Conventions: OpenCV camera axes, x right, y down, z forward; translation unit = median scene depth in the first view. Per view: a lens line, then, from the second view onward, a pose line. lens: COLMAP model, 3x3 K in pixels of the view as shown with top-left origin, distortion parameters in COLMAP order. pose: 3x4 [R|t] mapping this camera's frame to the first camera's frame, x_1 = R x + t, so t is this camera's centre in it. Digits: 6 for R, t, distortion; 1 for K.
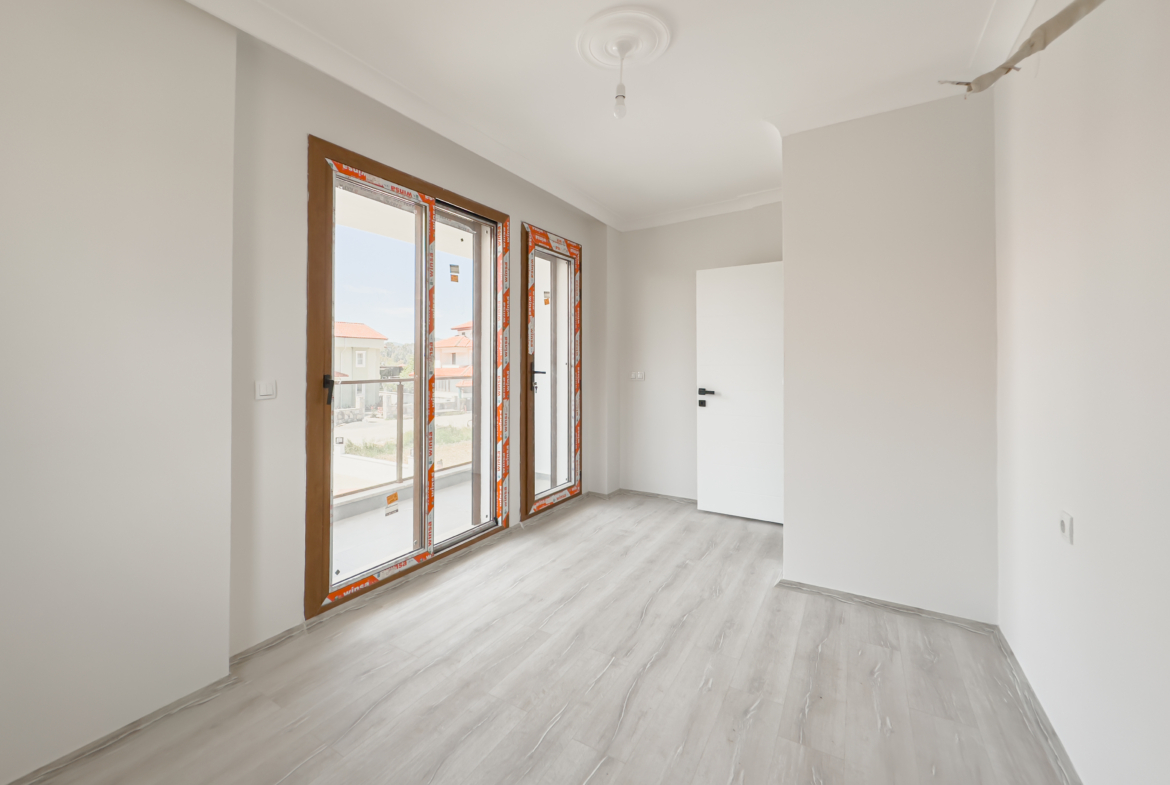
lens RADIAL K [[471.0, 0, 584.6], [0, 471.0, 389.9], [0, 0, 1]] dist [-0.001133, 0.000002]
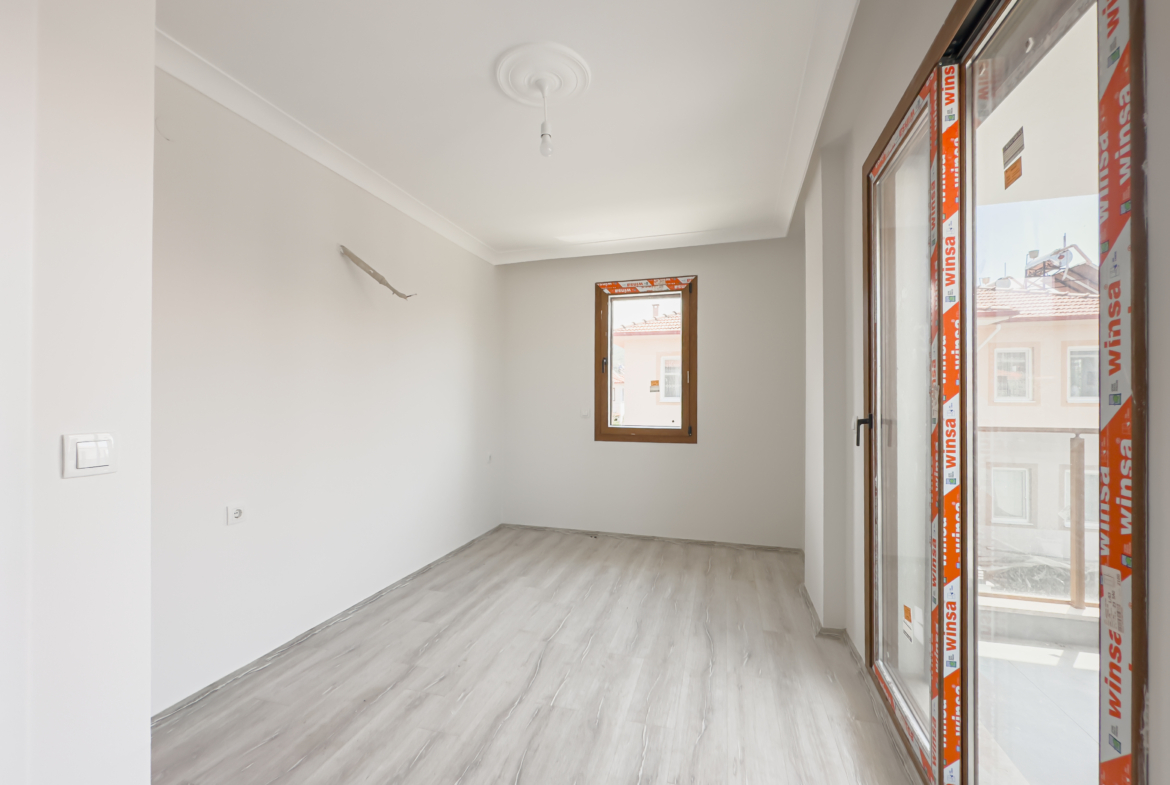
lens RADIAL K [[471.0, 0, 584.6], [0, 471.0, 389.9], [0, 0, 1]] dist [-0.001133, 0.000002]
pose [[-0.976549, -0.005408, -0.215229, 0.213381], [-0.012271, 0.999457, 0.030564, -0.118702], [0.214947, 0.032488, -0.976085, 1.992072]]
